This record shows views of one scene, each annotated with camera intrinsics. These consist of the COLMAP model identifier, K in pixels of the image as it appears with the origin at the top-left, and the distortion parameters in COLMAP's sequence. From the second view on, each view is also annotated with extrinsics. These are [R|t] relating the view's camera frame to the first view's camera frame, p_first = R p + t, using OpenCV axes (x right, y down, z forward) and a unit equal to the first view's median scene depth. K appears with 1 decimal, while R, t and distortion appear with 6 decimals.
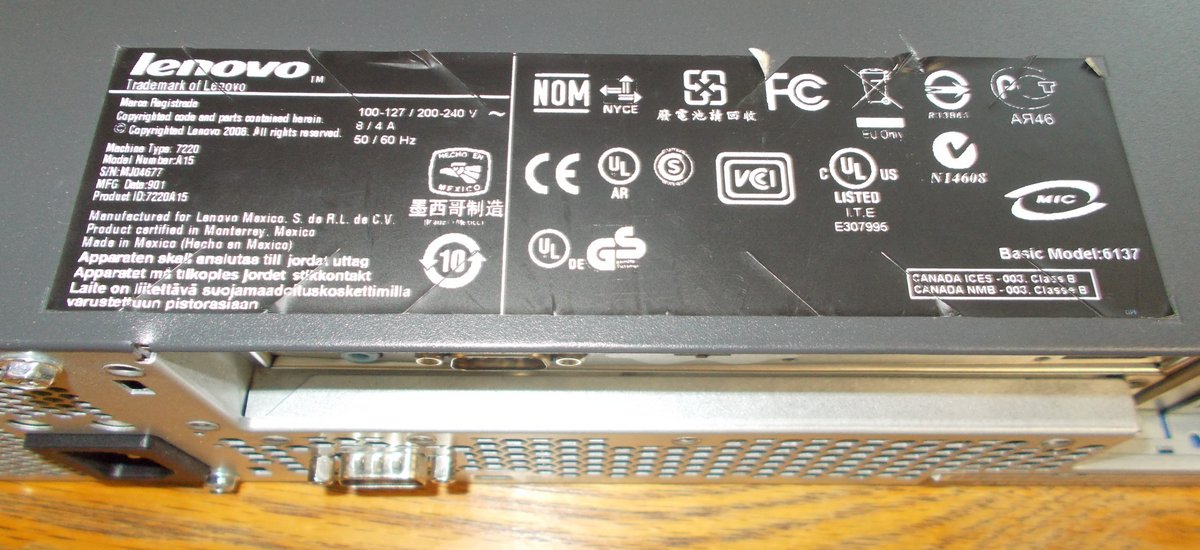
lens RADIAL K [[1024.5, 0, 593.0], [0, 1024.5, 274.2], [0, 0, 1]] dist [0.003961, 0.004681]
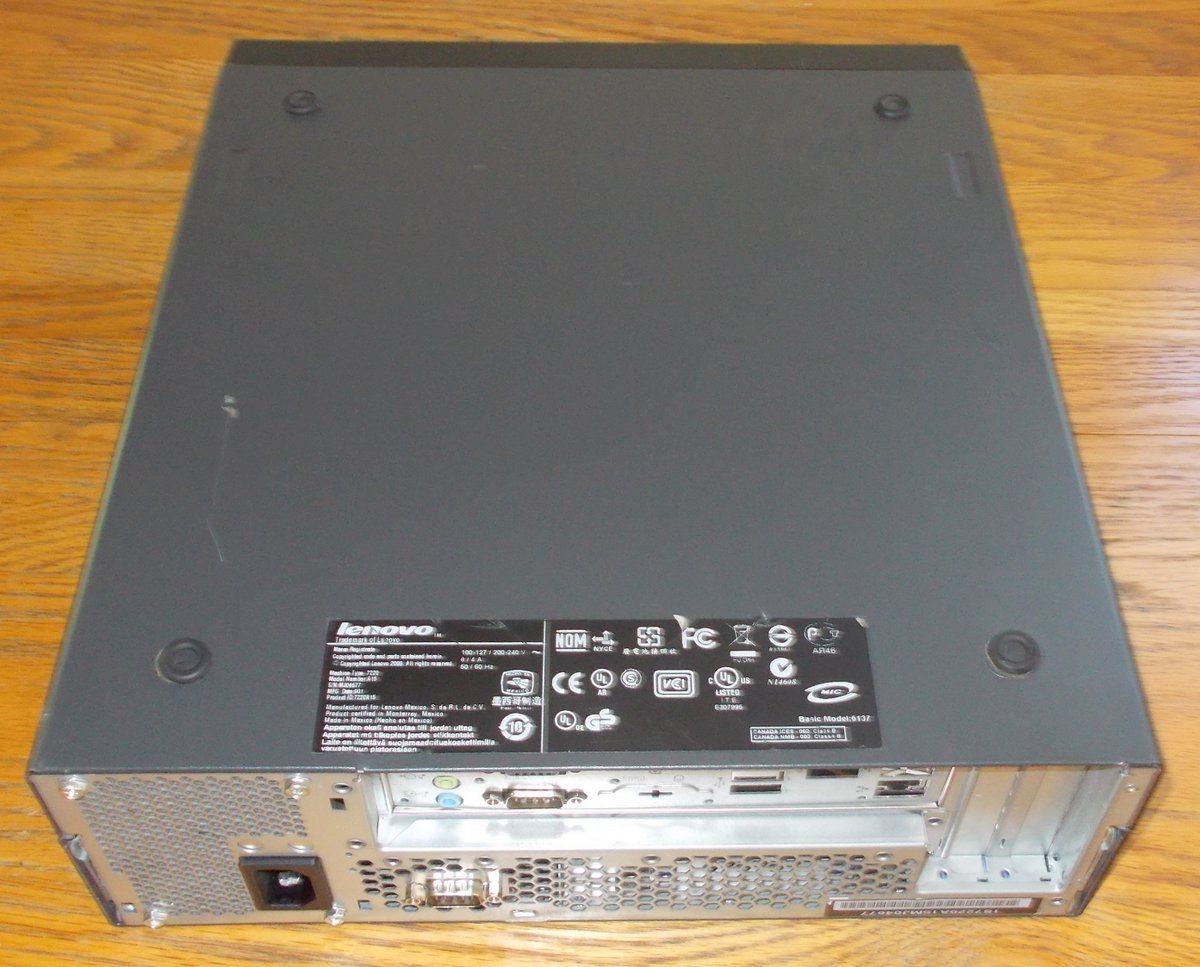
lens RADIAL K [[996.4, 0, 597.1], [0, 996.4, 484.5], [0, 0, 1]] dist [0.017664, 0.006368]
pose [[0.999896, -0.014397, -0.000714, 0.021771], [0.013328, 0.942284, -0.334550, 0.169029], [0.005489, 0.334505, 0.942378, -0.833907]]
